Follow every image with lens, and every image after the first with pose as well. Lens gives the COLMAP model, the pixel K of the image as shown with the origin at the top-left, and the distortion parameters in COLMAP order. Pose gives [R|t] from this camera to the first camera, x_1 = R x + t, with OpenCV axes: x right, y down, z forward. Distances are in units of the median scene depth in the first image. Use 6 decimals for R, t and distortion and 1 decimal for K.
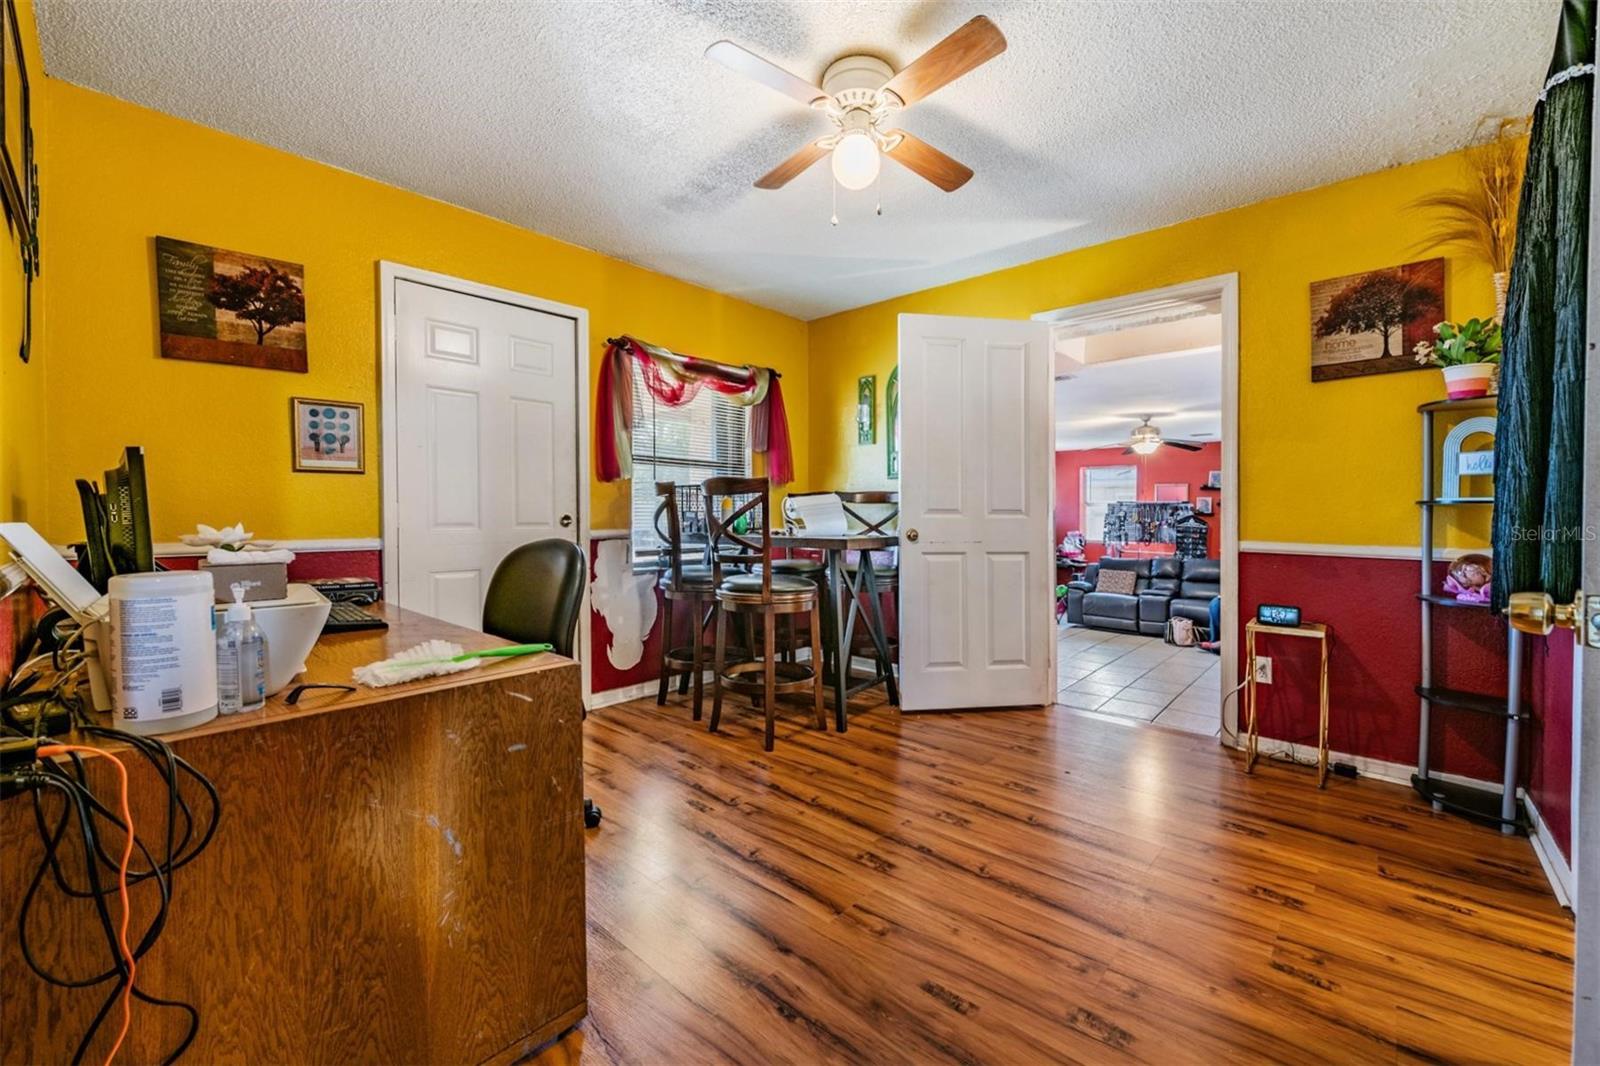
lens RADIAL K [[644.9, 0, 809.9], [0, 644.9, 519.2], [0, 0, 1]] dist [-0.003809, -0.005112]
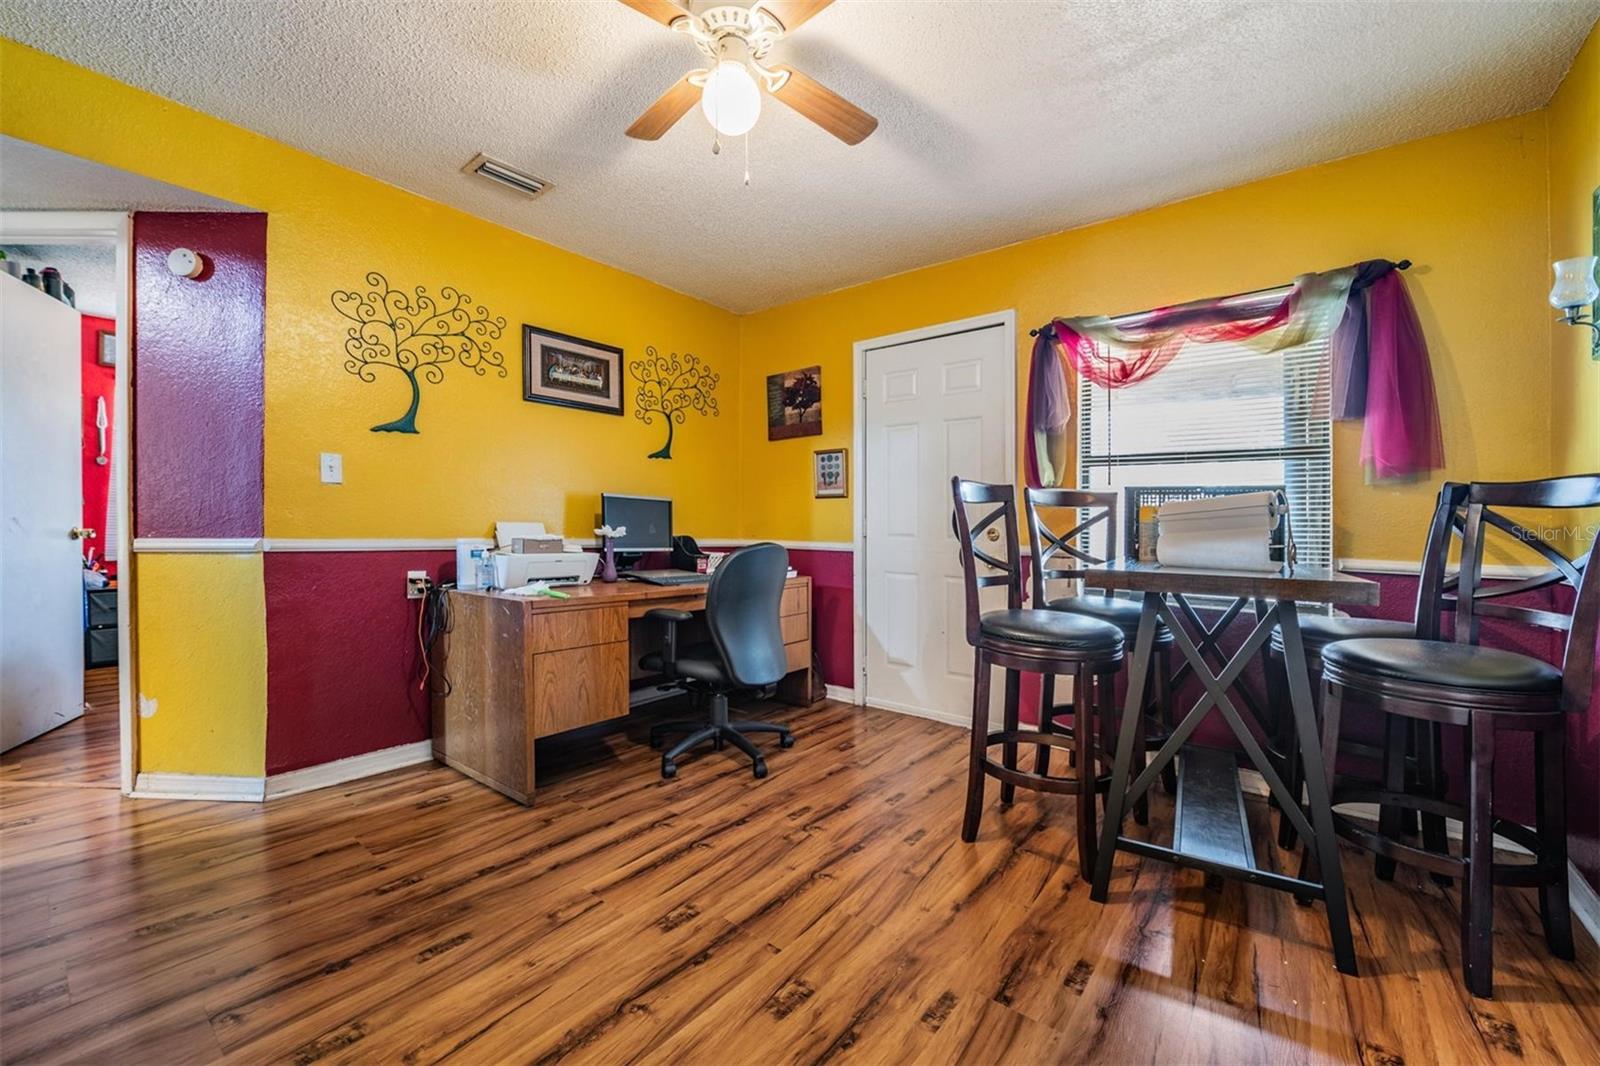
lens RADIAL K [[644.9, 0, 809.7], [0, 644.9, 537.9], [0, 0, 1]] dist [-0.003809, -0.005112]
pose [[0.061352, 0.017449, -0.997964, 0.768580], [-0.022923, 0.999608, 0.016069, -0.001861], [0.997853, 0.021891, 0.061728, 0.875861]]
